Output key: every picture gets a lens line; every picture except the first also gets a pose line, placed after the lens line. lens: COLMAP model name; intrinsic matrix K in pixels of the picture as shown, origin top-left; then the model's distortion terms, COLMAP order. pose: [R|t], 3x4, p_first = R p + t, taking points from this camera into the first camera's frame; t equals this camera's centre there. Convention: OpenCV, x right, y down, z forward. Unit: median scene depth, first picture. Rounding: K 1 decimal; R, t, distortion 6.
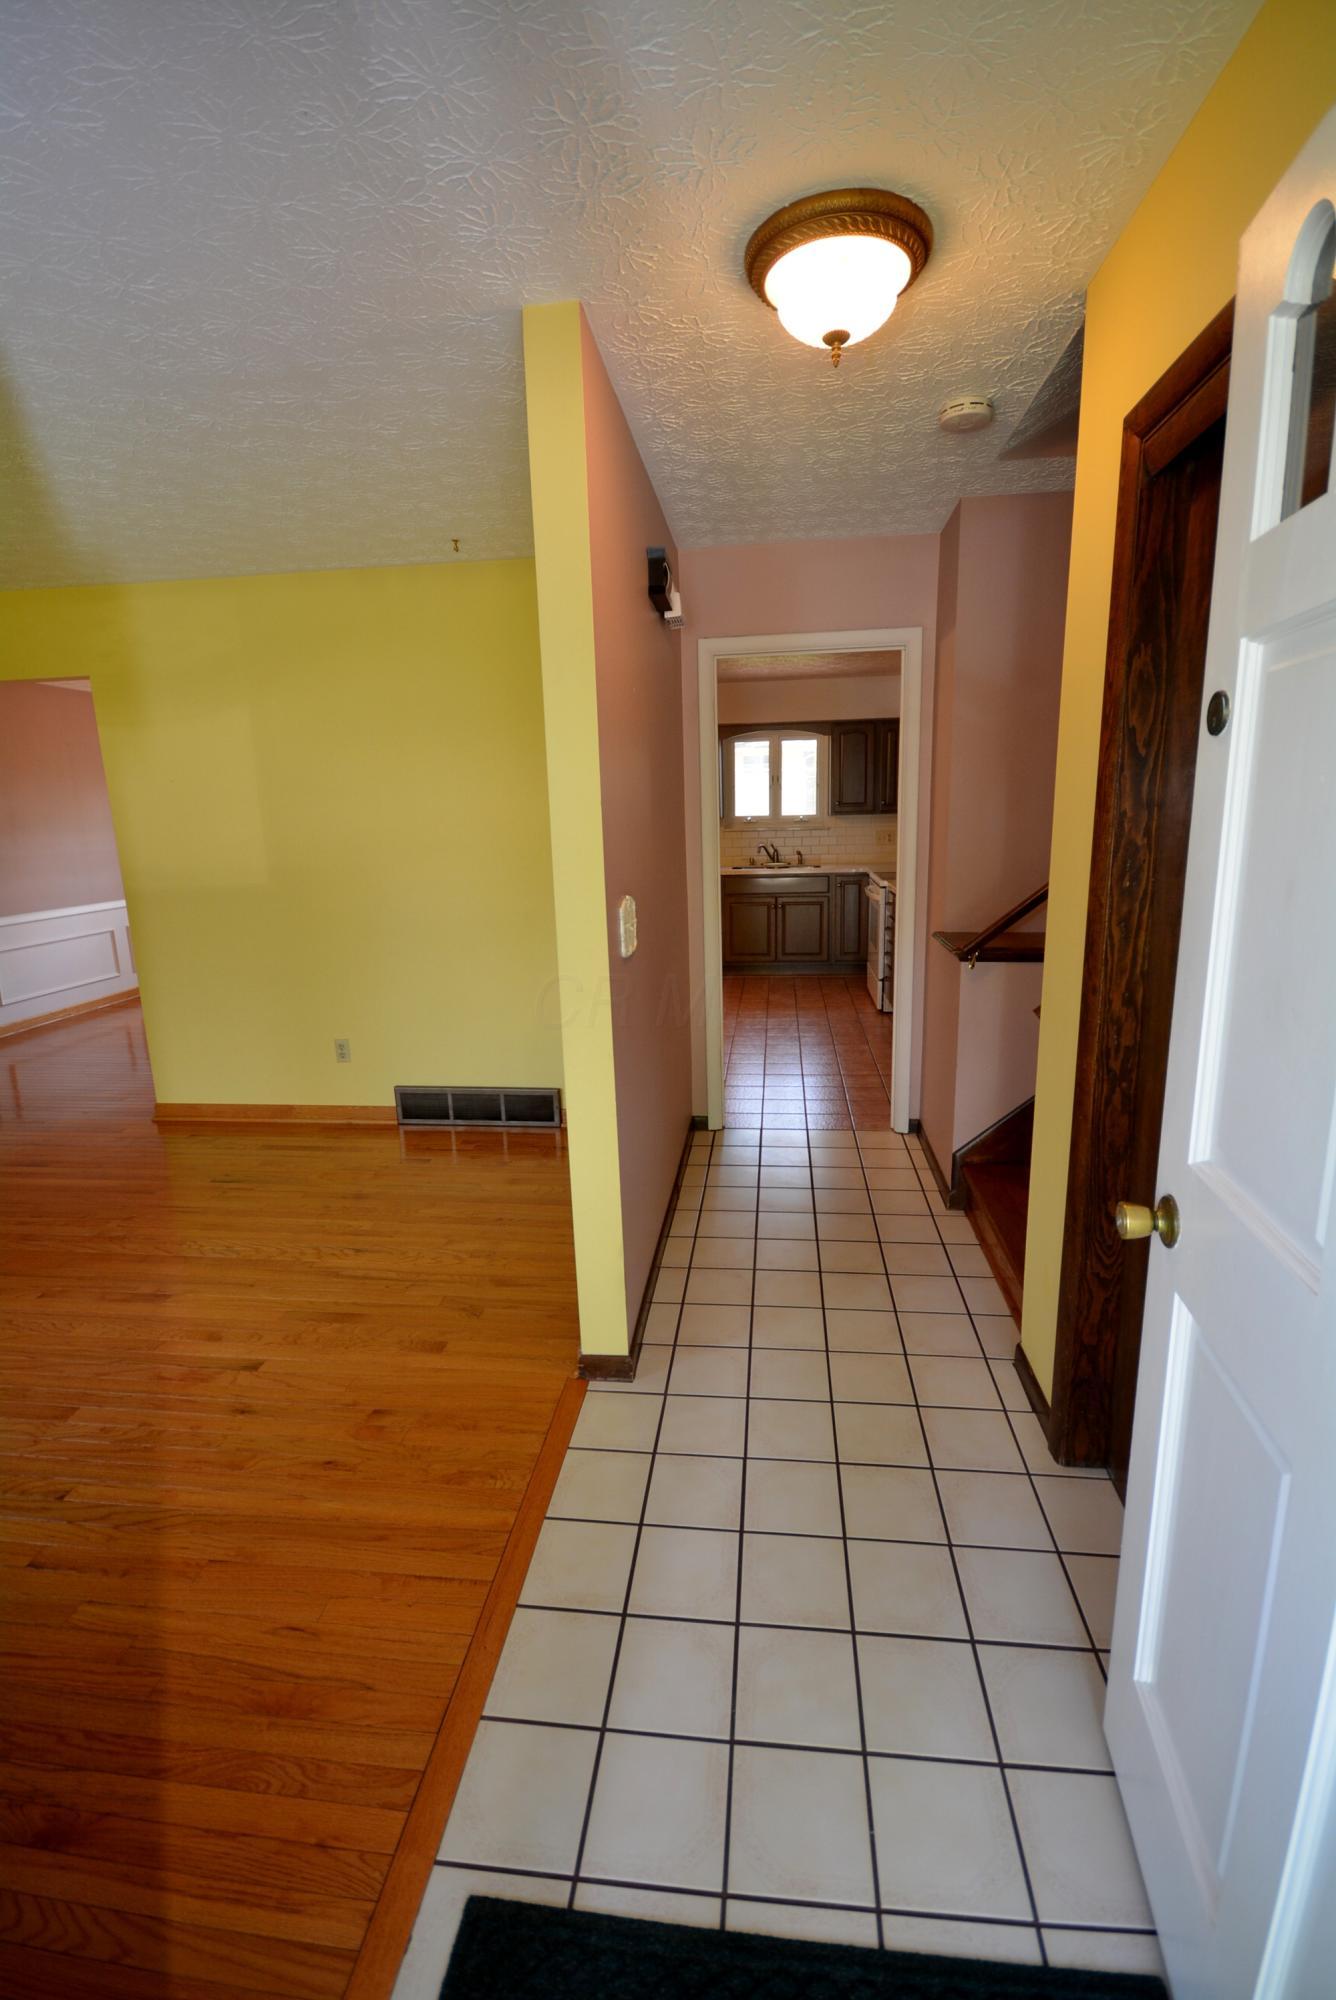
lens RADIAL K [[873.5, 0, 676.4], [0, 873.5, 999.1], [0, 0, 1]] dist [0.002434, -0.004261]
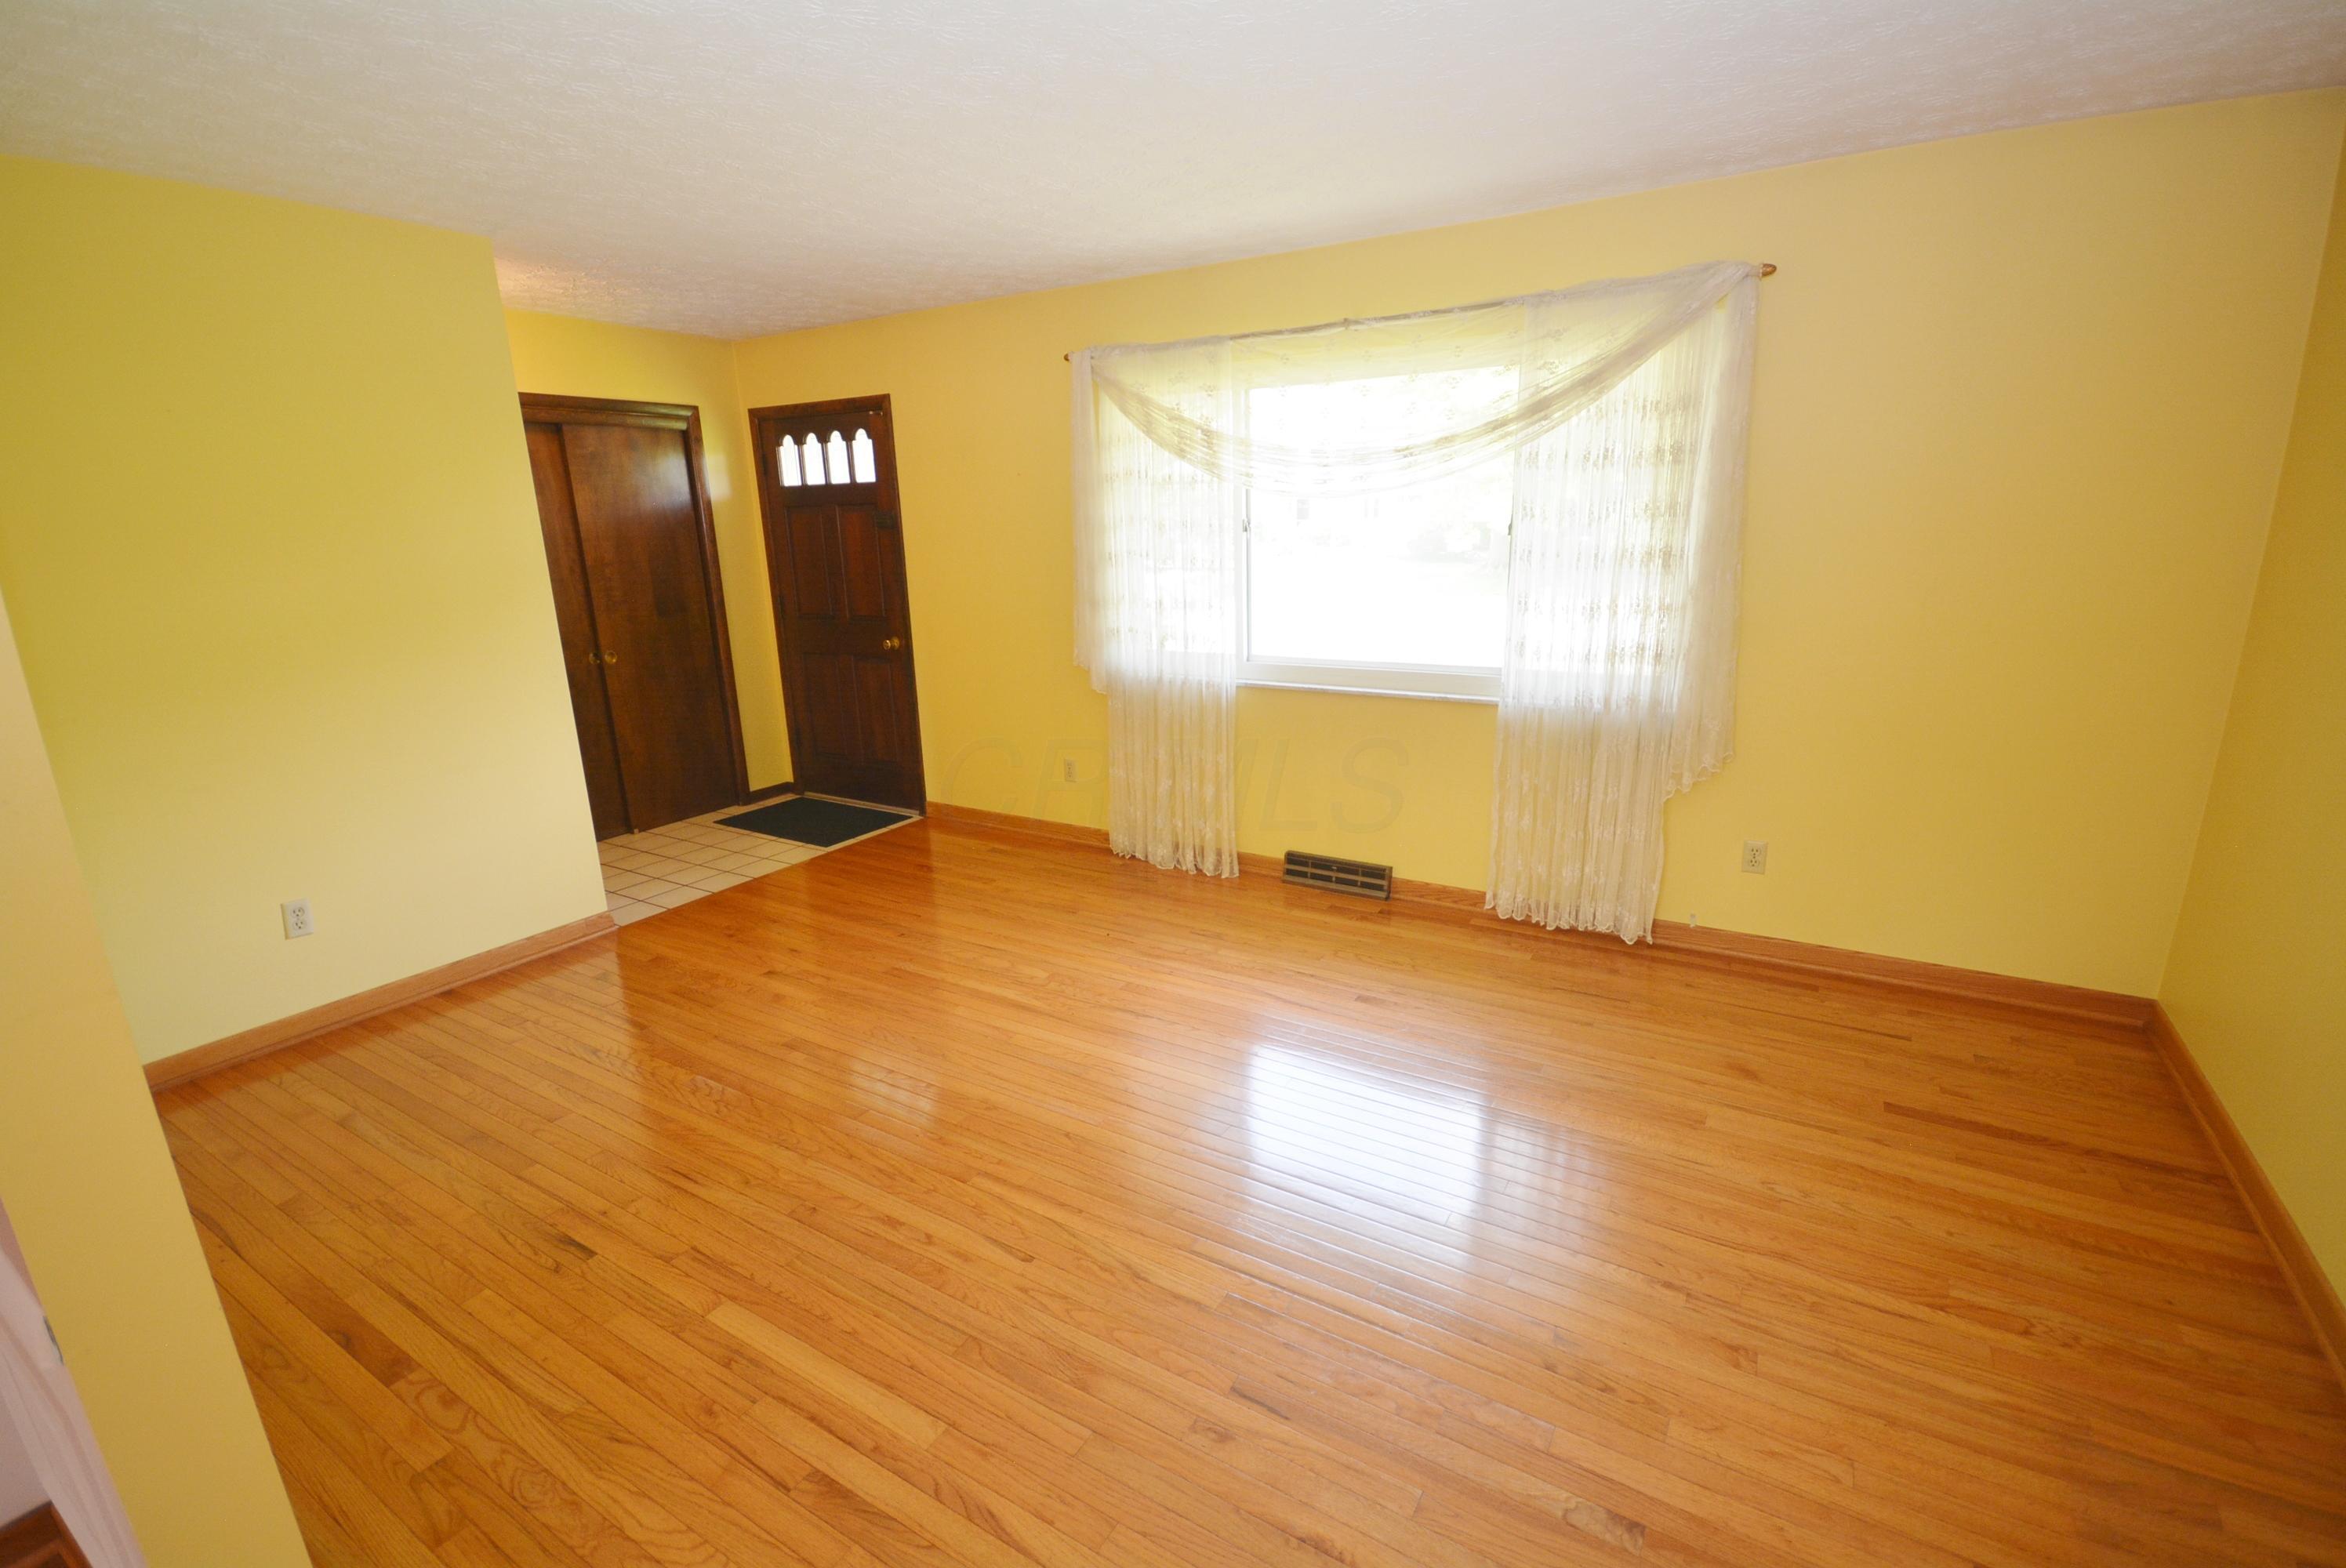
lens RADIAL K [[1024.6, 0, 1176.8], [0, 1024.6, 785.8], [0, 0, 1]] dist [0.002434, -0.004261]
pose [[-0.907484, -0.071425, 0.413971, -1.218010], [0.126746, 0.892964, 0.431915, -0.300094], [-0.400510, 0.444425, -0.801297, 1.375316]]
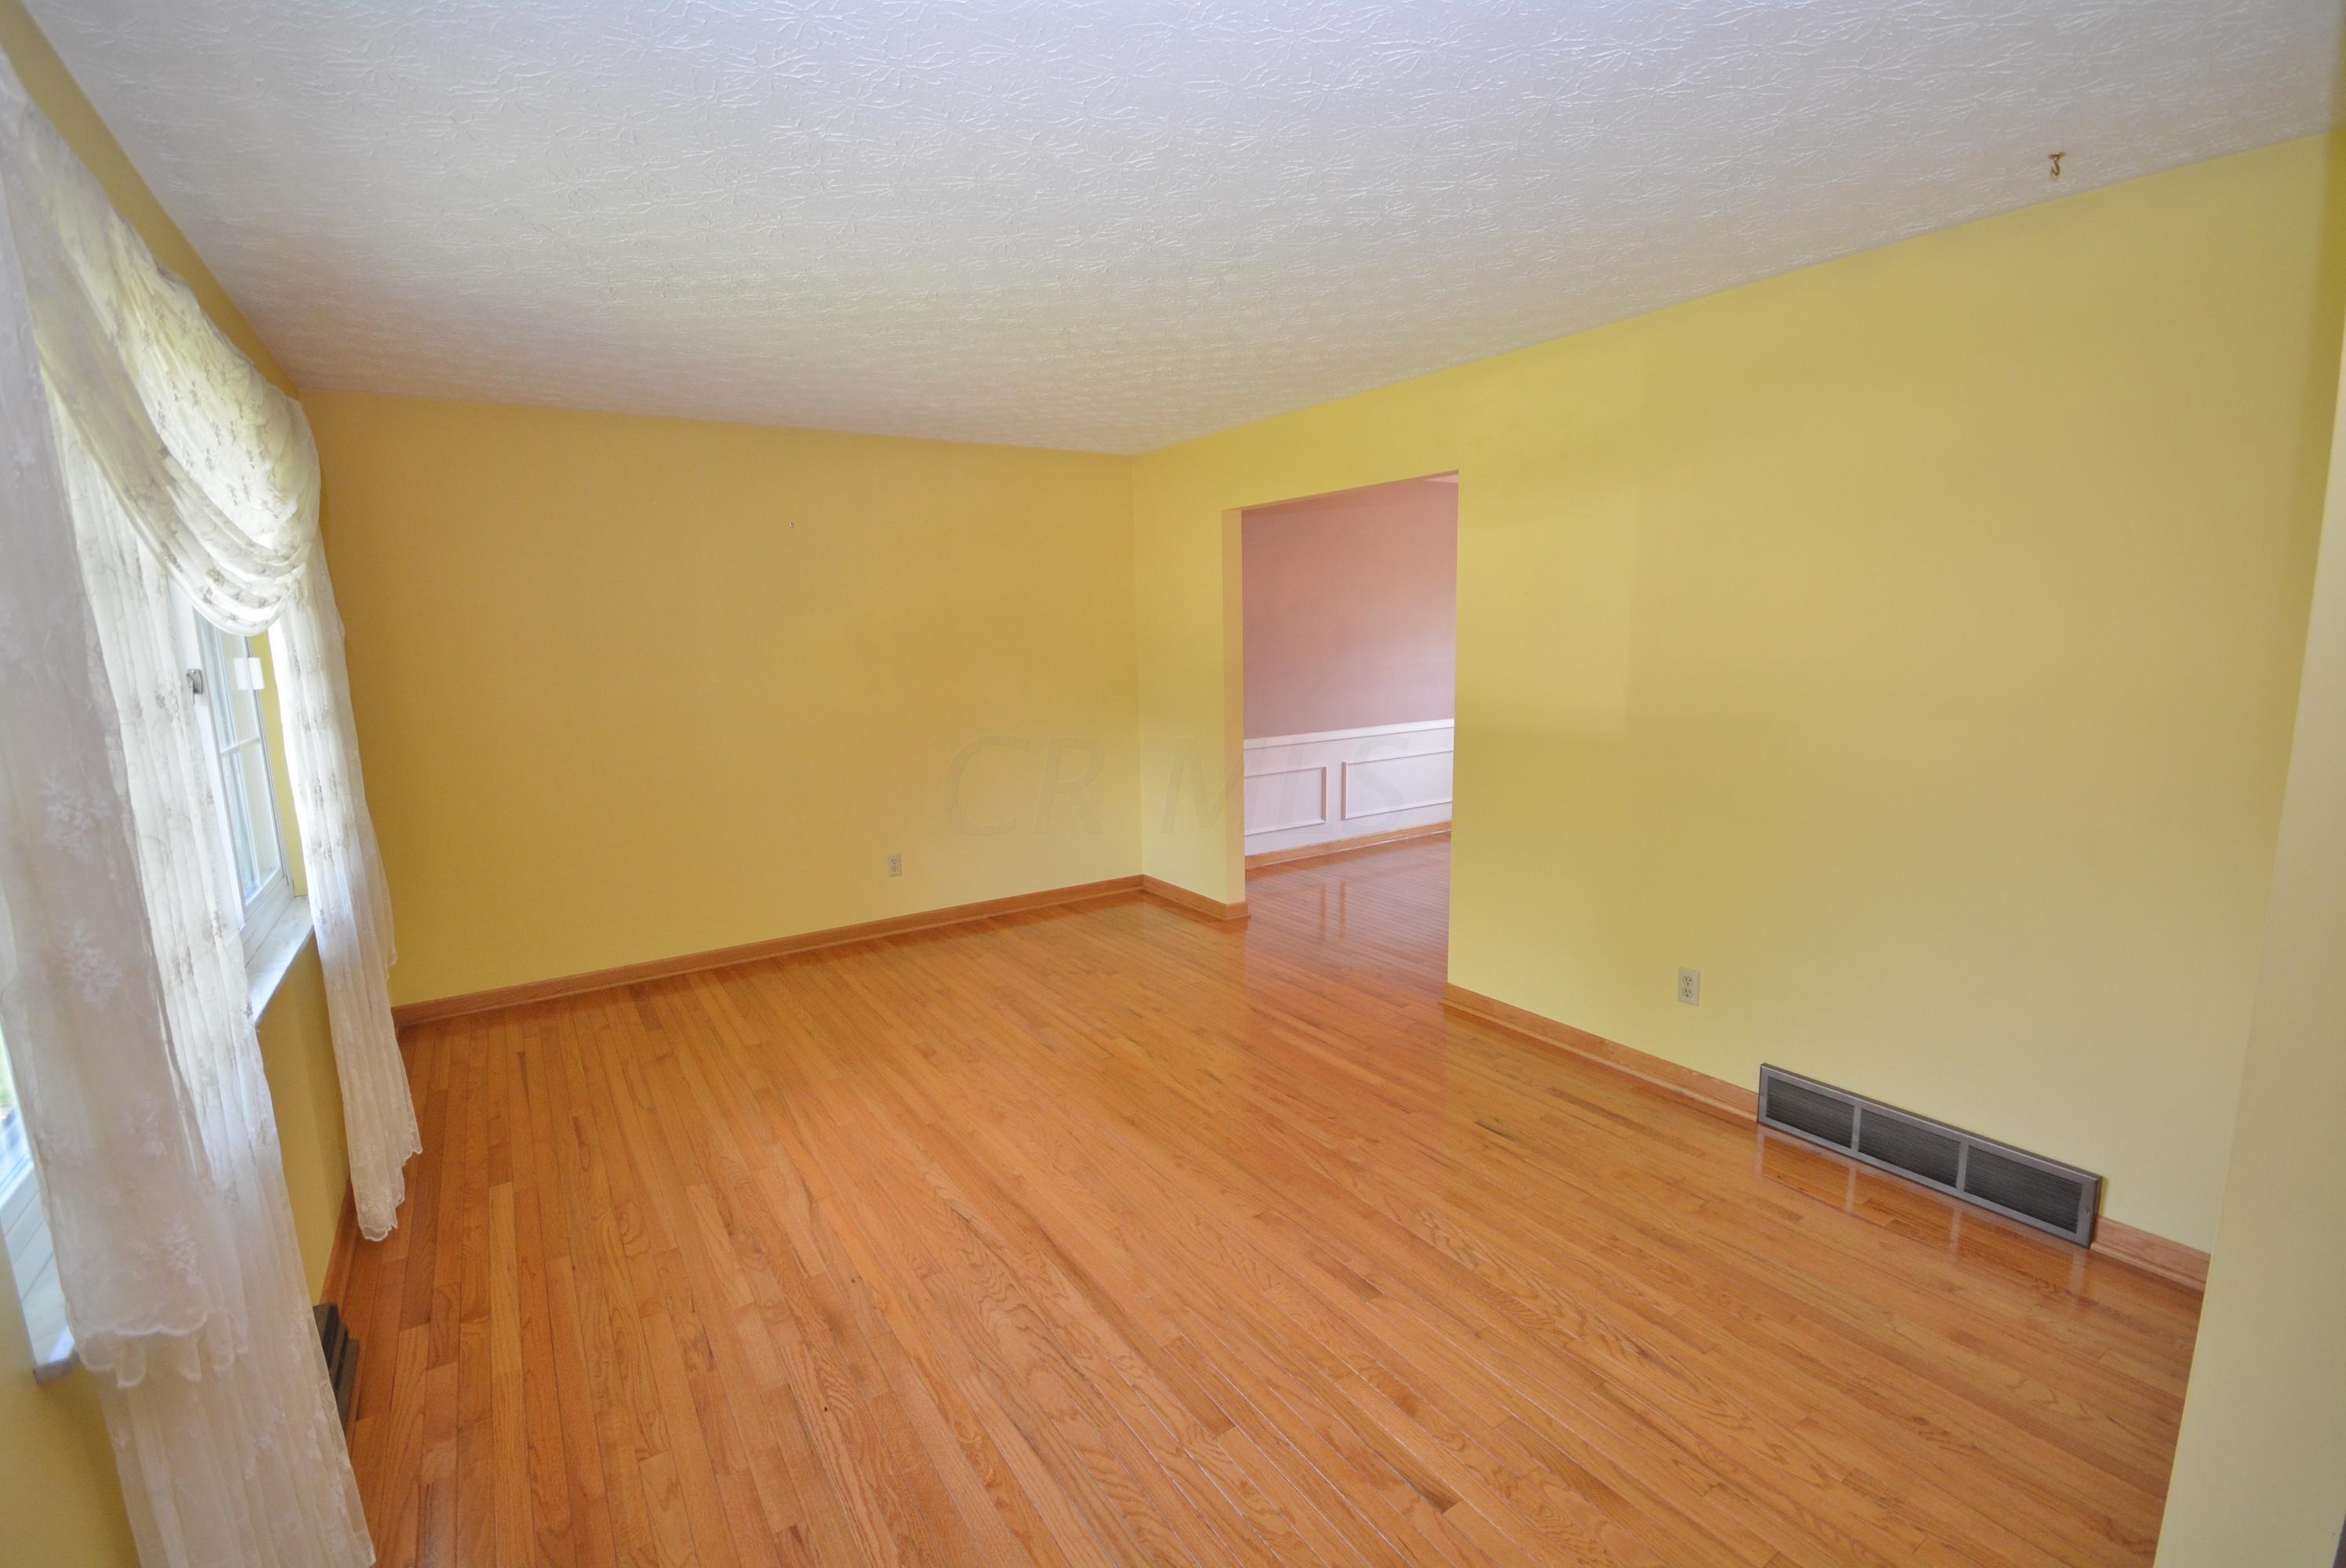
lens RADIAL K [[1024.6, 0, 1173.6], [0, 1024.6, 796.4], [0, 0, 1]] dist [0.002434, -0.004261]
pose [[0.639990, 0.137594, -0.755964, -0.075833], [-0.154920, 0.986739, 0.048443, -0.081079], [0.752604, 0.086111, 0.652819, 0.222230]]
